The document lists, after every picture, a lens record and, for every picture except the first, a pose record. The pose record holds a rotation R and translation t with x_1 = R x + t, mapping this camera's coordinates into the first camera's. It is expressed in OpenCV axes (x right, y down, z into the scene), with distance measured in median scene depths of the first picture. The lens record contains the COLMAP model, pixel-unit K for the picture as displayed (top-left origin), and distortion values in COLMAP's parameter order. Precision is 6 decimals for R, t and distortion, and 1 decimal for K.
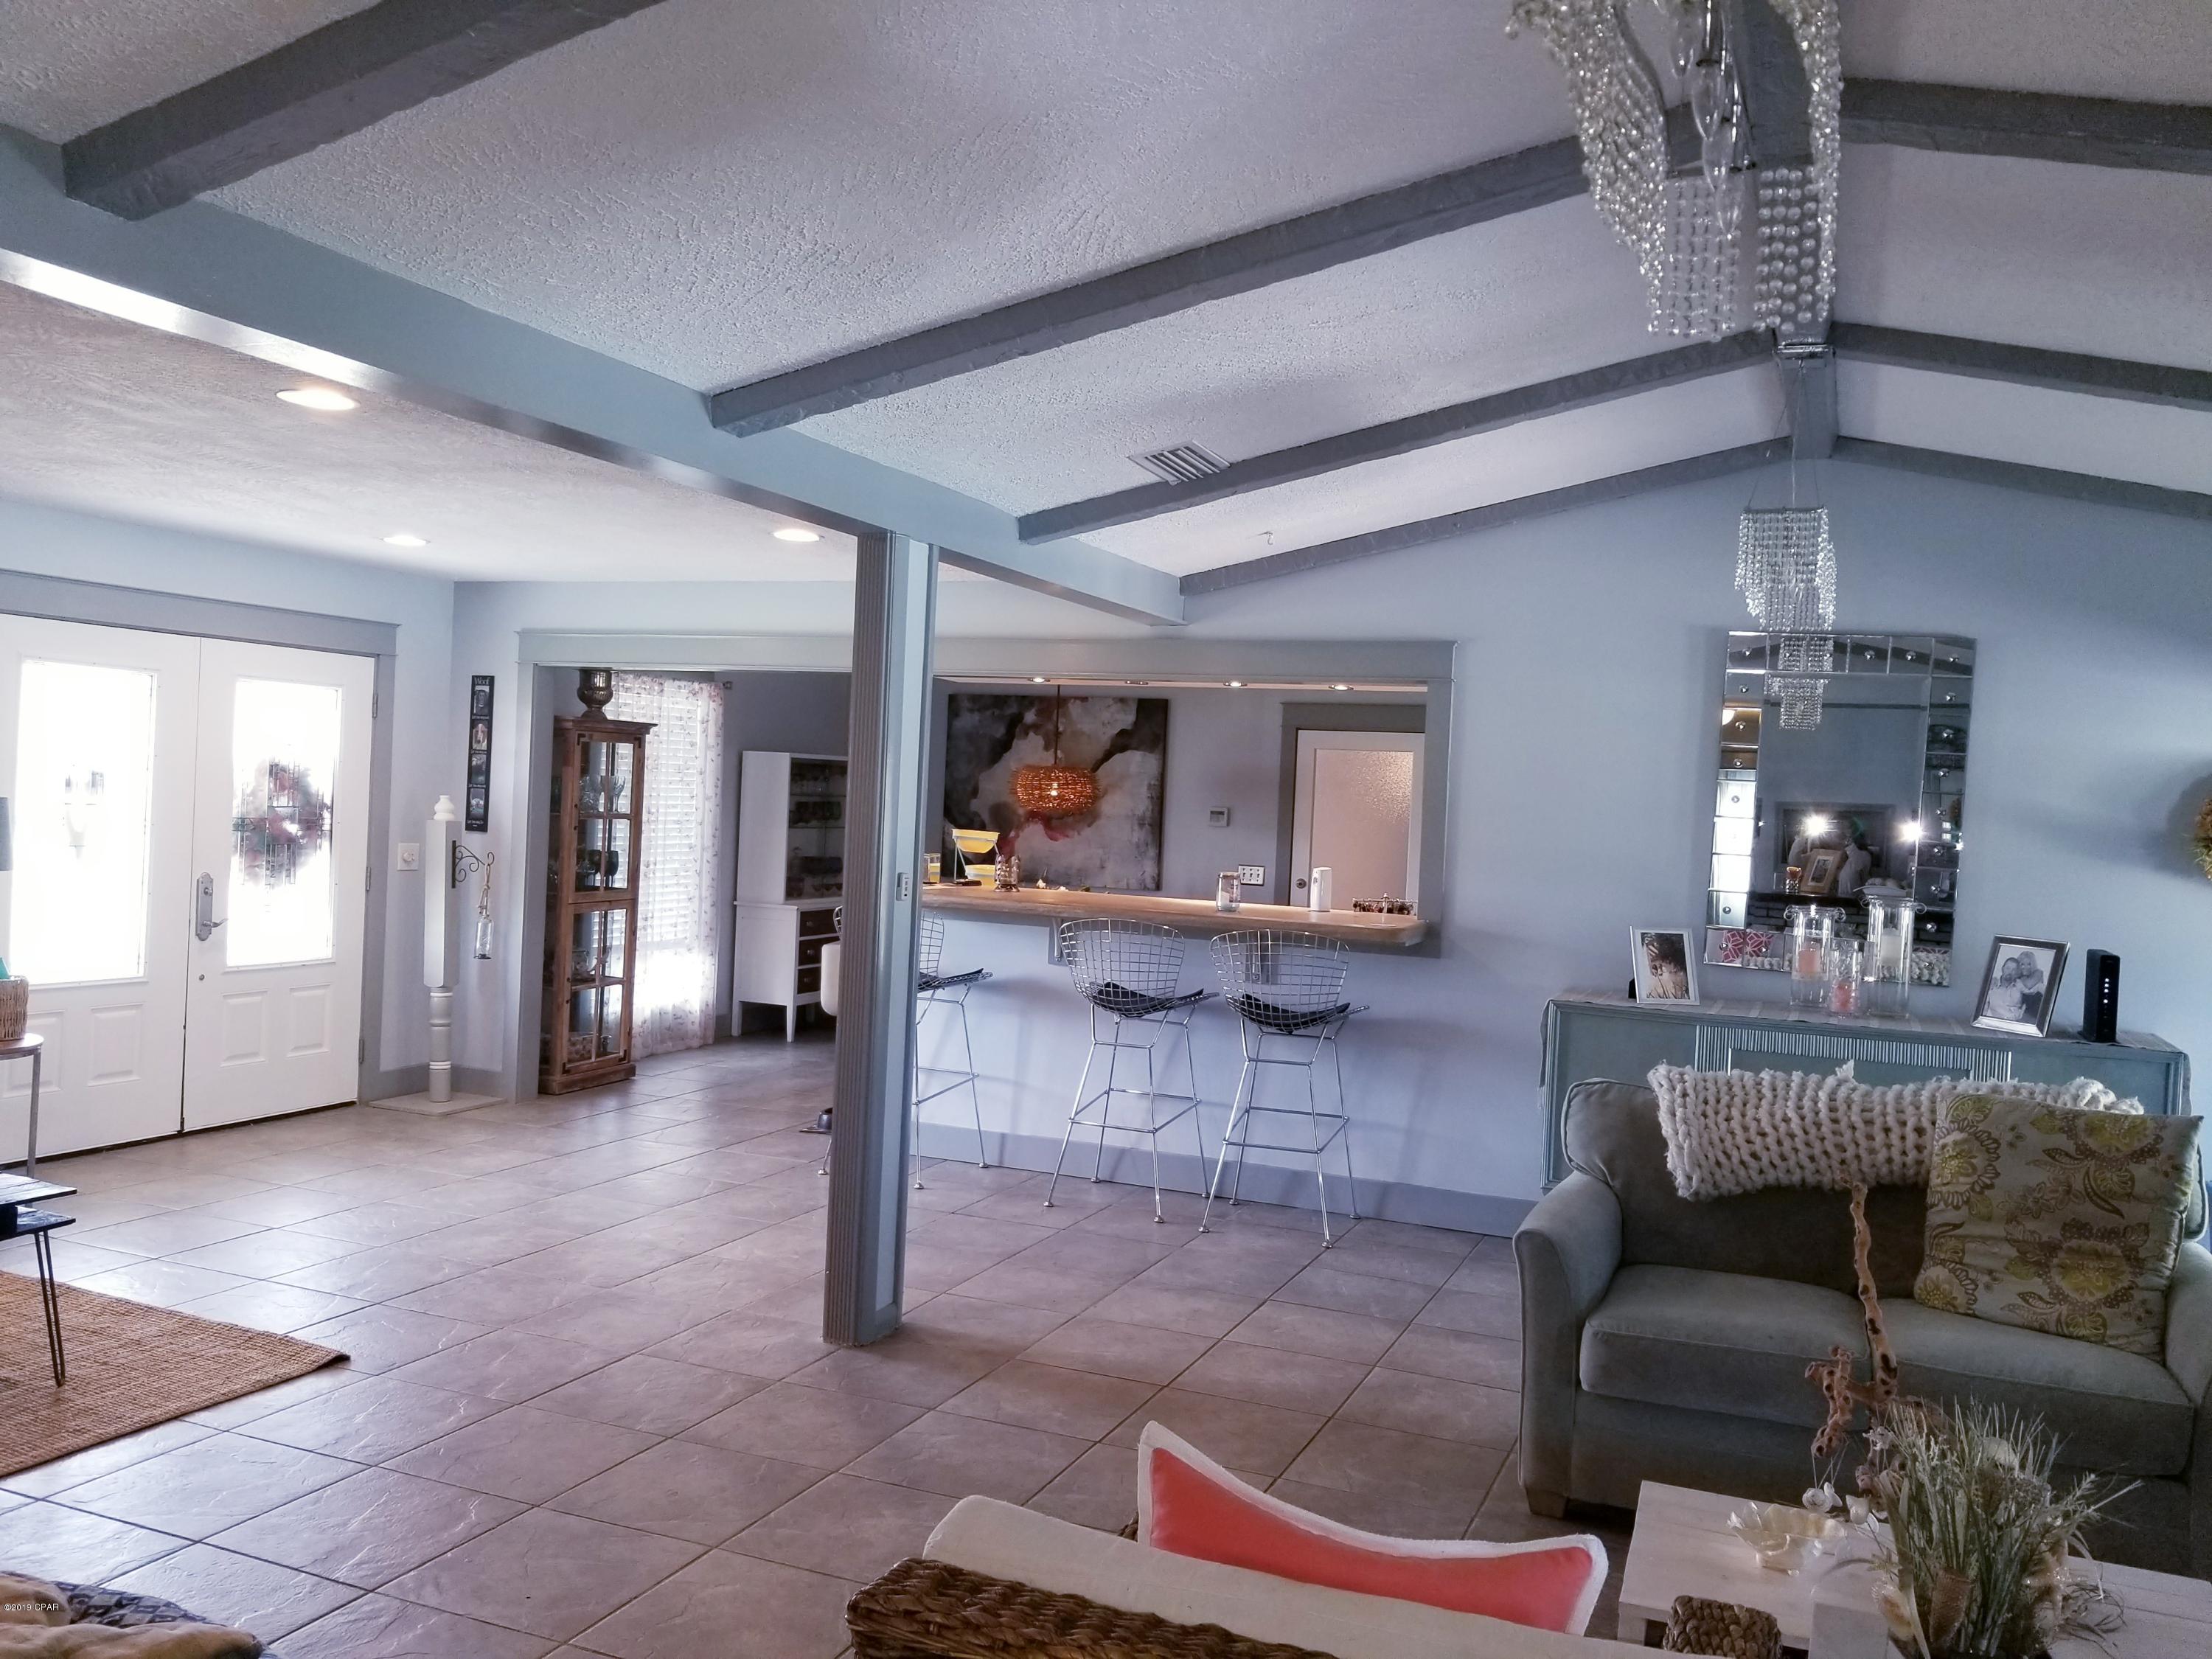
lens RADIAL K [[1747.5, 0, 1104.9], [0, 1747.5, 830.4], [0, 0, 1]] dist [0.071017, -0.121564]
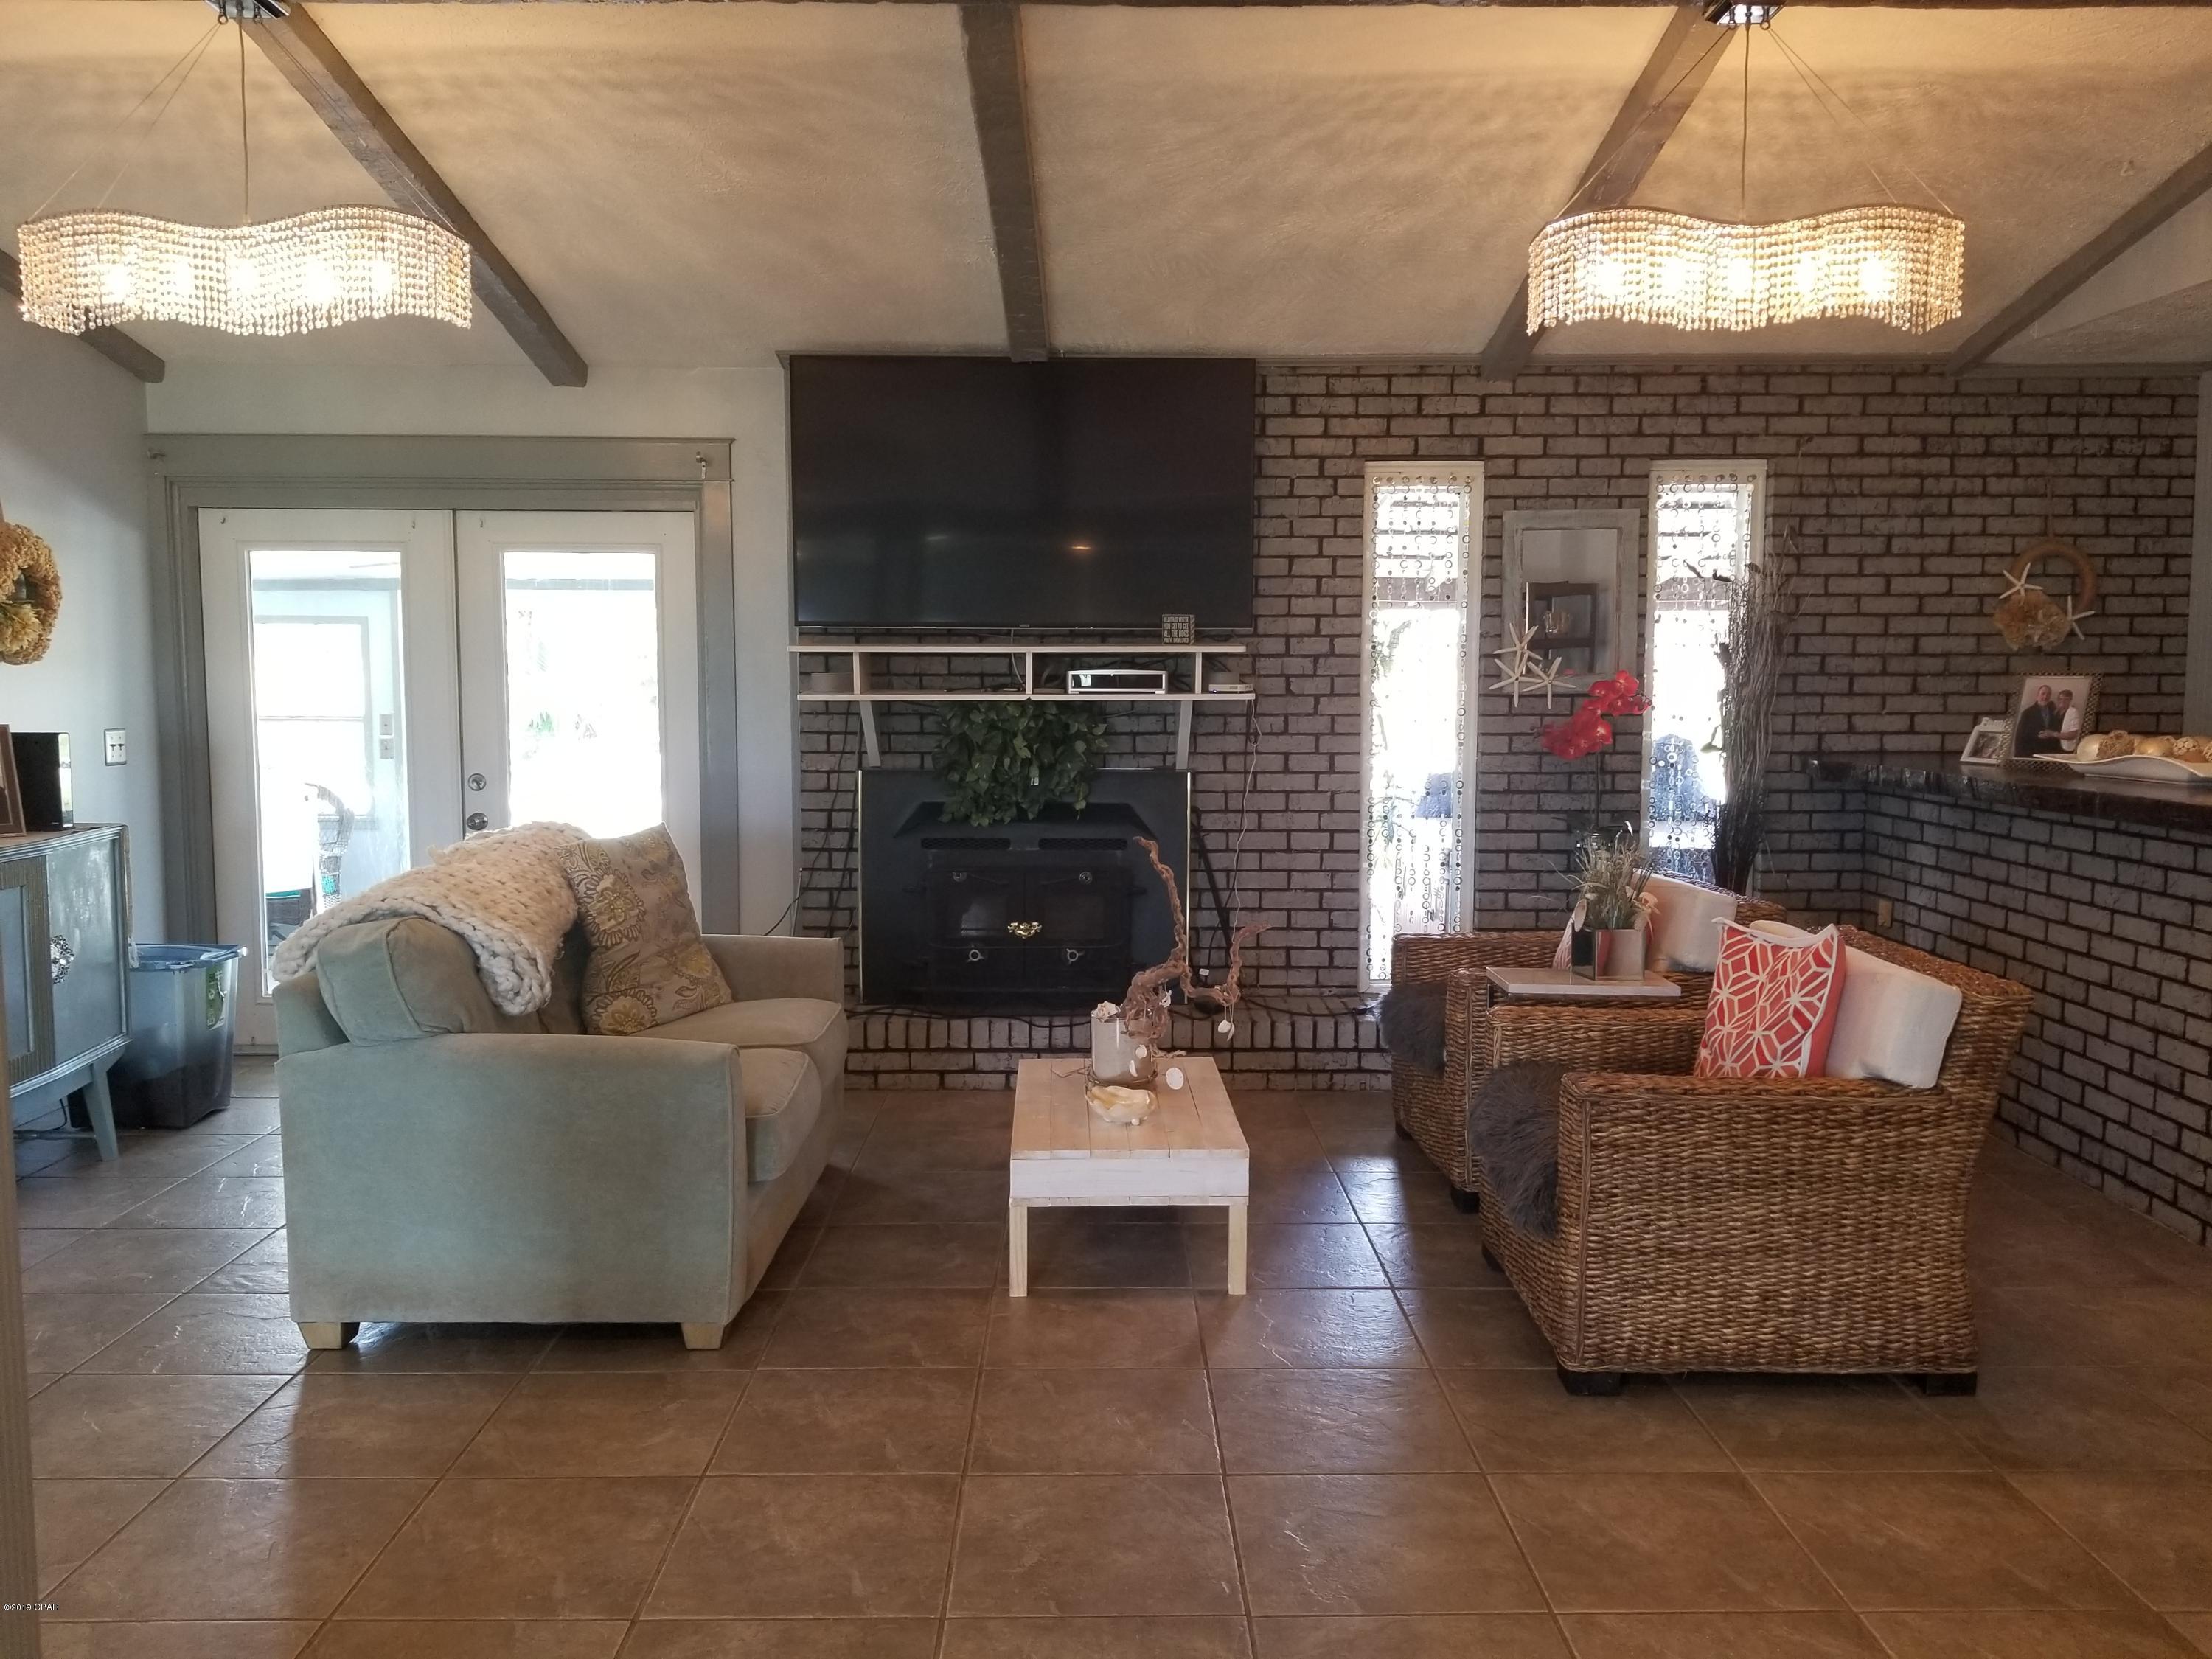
lens RADIAL K [[1747.5, 0, 1111.9], [0, 1747.5, 834.0], [0, 0, 1]] dist [0.071017, -0.121564]
pose [[-0.395363, -0.133289, 0.908802, -0.566128], [-0.000368, 0.989438, 0.144955, -0.012738], [-0.918525, 0.056976, -0.391237, 1.021518]]
